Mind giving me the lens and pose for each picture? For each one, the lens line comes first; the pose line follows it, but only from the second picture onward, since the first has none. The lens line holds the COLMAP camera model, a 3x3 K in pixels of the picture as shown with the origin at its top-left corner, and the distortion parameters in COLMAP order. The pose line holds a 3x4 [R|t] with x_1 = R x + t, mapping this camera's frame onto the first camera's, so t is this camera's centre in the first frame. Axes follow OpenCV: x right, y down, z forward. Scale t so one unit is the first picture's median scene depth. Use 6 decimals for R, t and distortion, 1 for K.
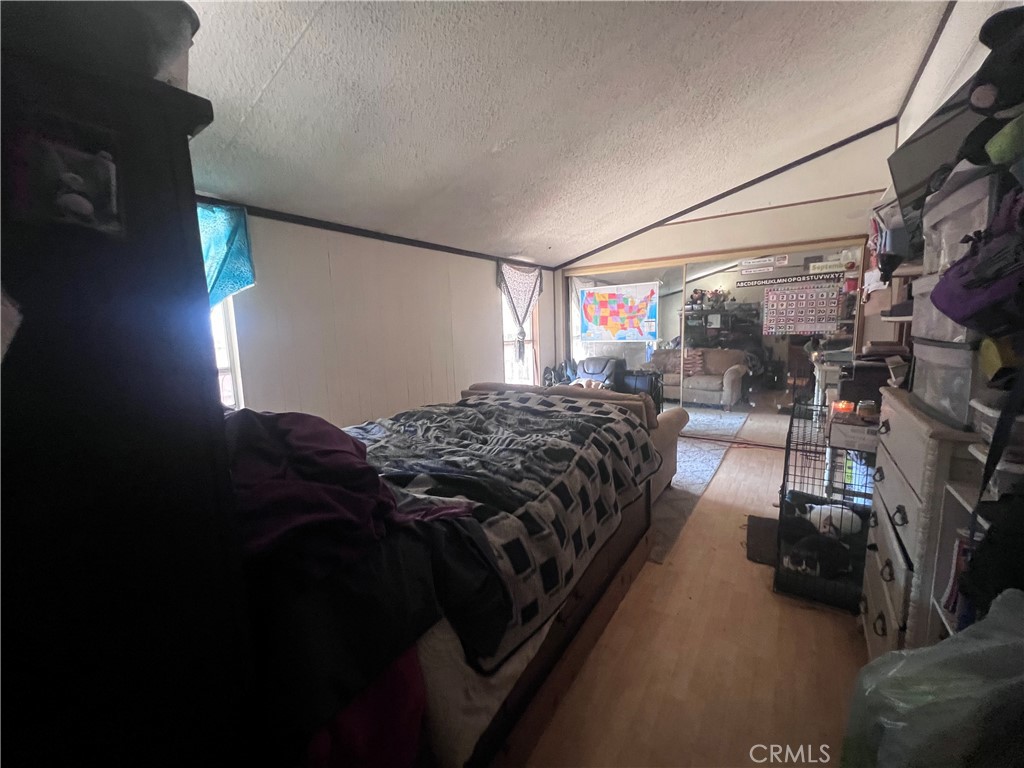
lens RADIAL K [[412.9, 0, 511.0], [0, 412.9, 380.7], [0, 0, 1]] dist [-0.002033, -0.000189]
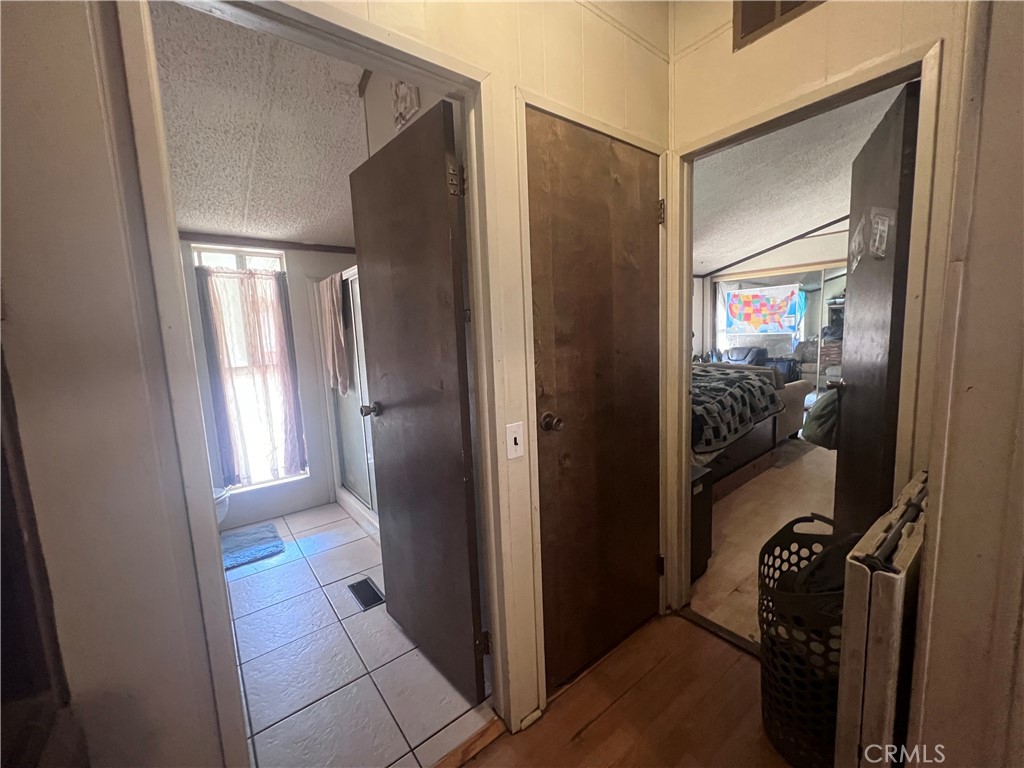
lens RADIAL K [[412.9, 0, 511.0], [0, 412.9, 380.7], [0, 0, 1]] dist [-0.002033, -0.000189]
pose [[0.955413, 0.020834, -0.294538, -0.090864], [-0.018491, 0.999771, 0.010736, 0.048676], [0.294694, -0.004811, 0.955580, -0.425503]]
